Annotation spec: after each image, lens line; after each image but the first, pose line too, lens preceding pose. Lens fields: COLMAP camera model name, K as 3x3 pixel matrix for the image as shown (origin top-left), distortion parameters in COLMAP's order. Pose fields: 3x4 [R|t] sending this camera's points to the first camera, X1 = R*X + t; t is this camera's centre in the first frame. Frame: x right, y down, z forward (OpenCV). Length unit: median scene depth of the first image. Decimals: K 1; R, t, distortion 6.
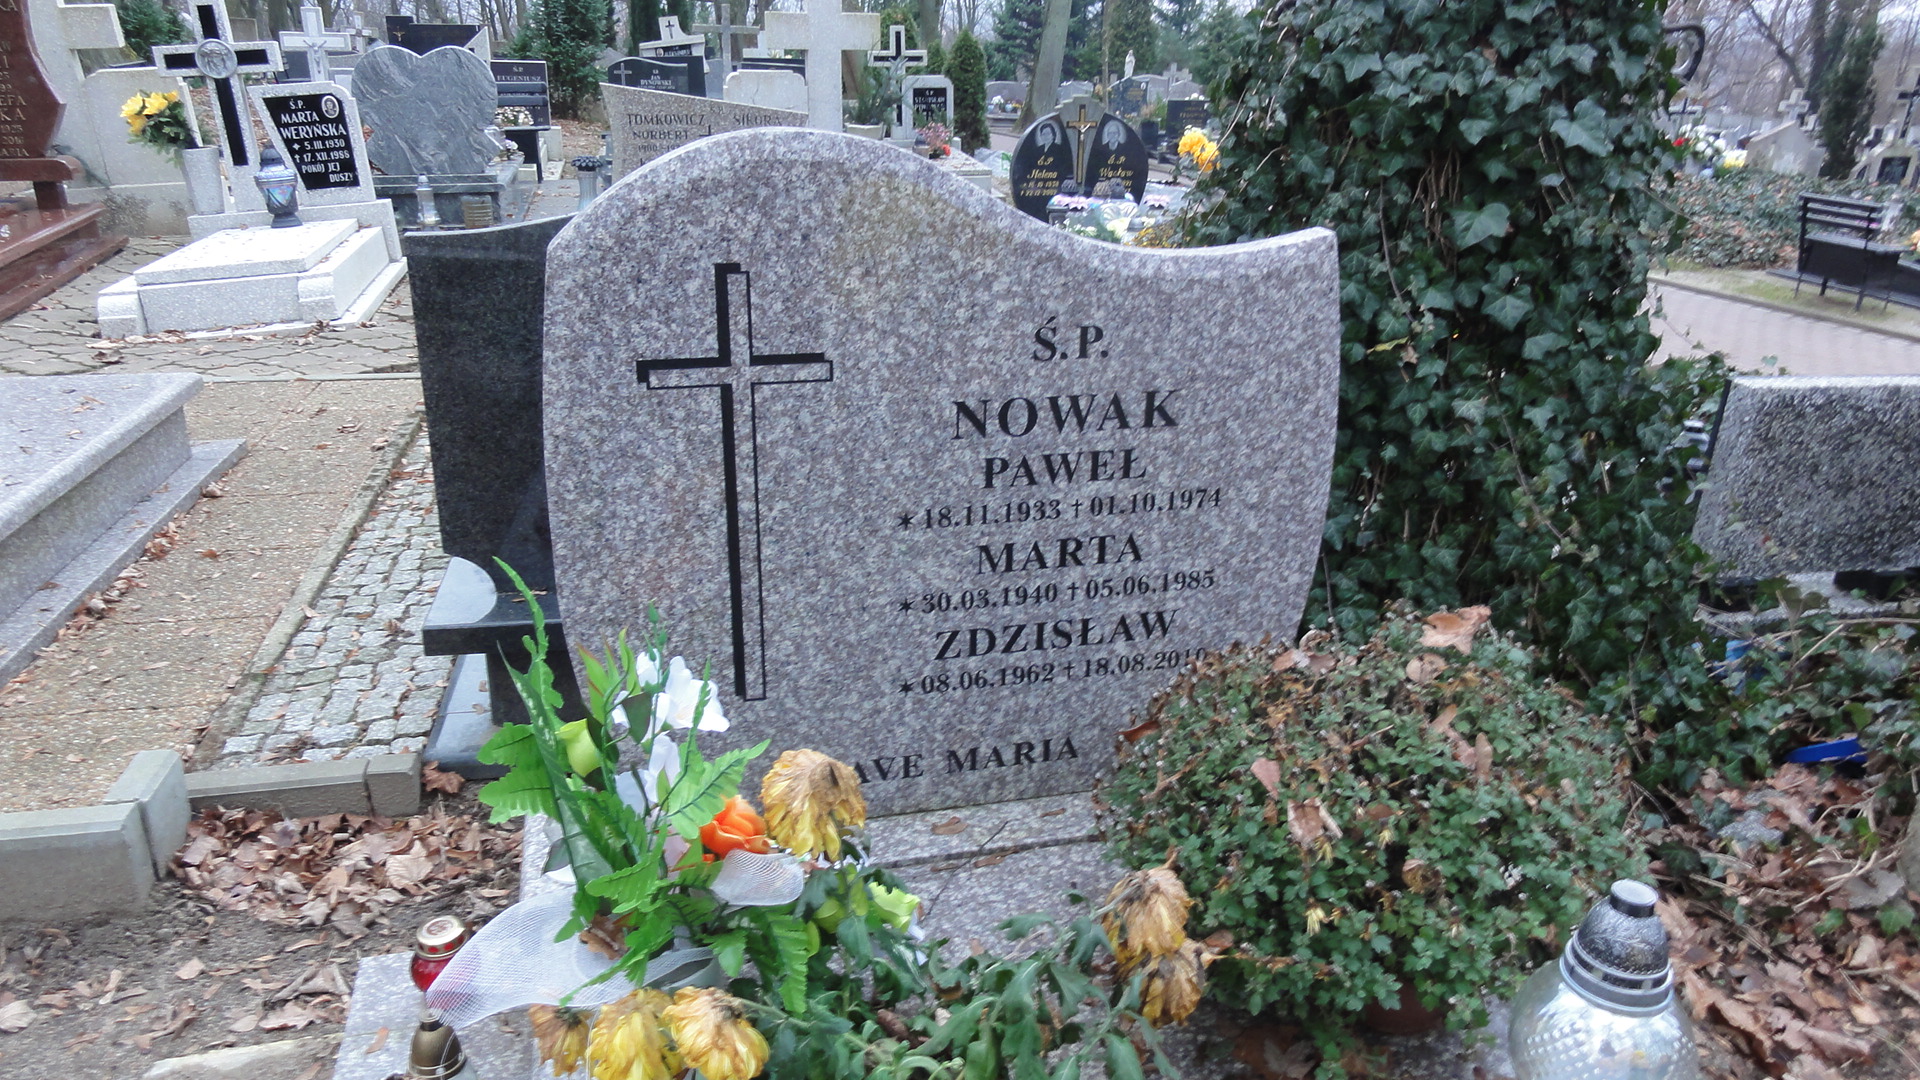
lens RADIAL K [[1351.3, 0, 960.2], [0, 1351.3, 542.4], [0, 0, 1]] dist [-0.004509, 0.008913]
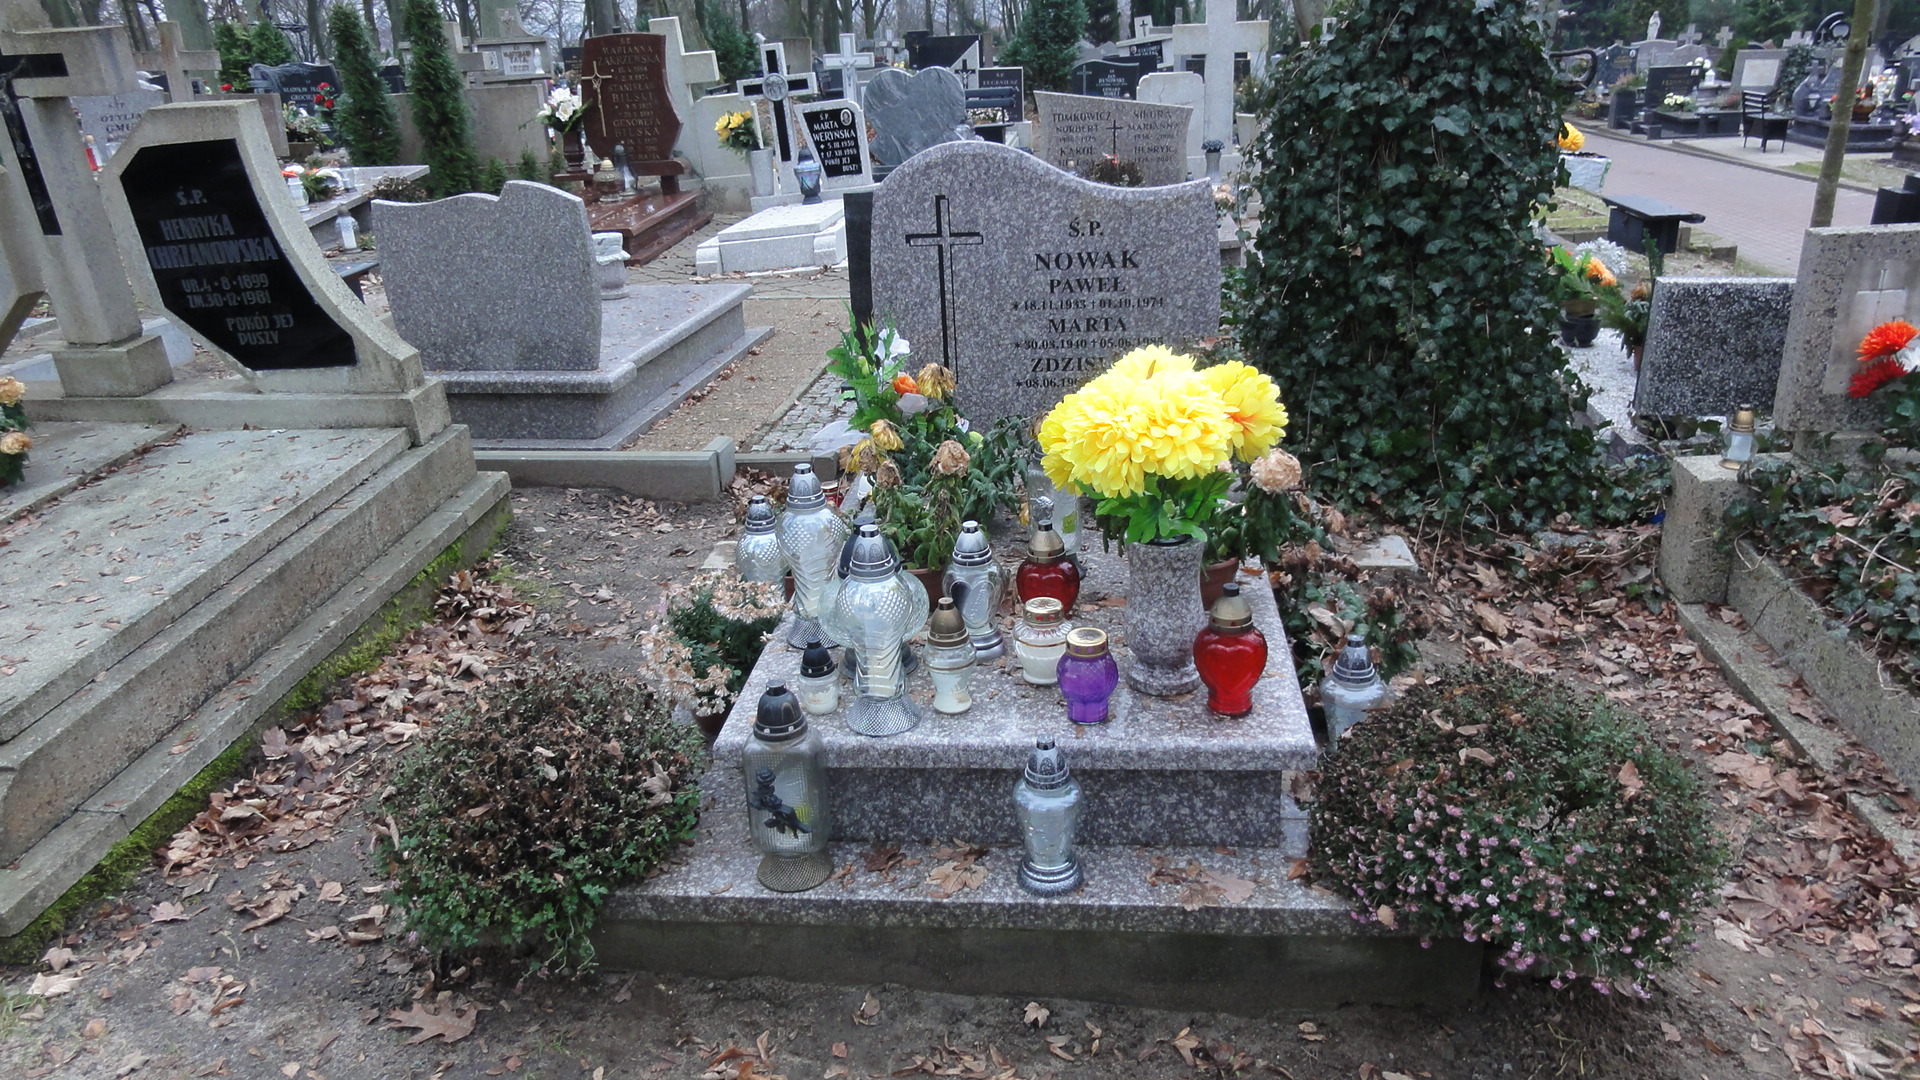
lens RADIAL K [[1351.3, 0, 959.2], [0, 1351.3, 537.4], [0, 0, 1]] dist [-0.004509, 0.008913]
pose [[0.936627, 0.069118, -0.343443, 0.502104], [-0.066282, 0.997600, 0.020007, 0.246480], [0.344002, 0.004025, 0.938960, -0.884388]]
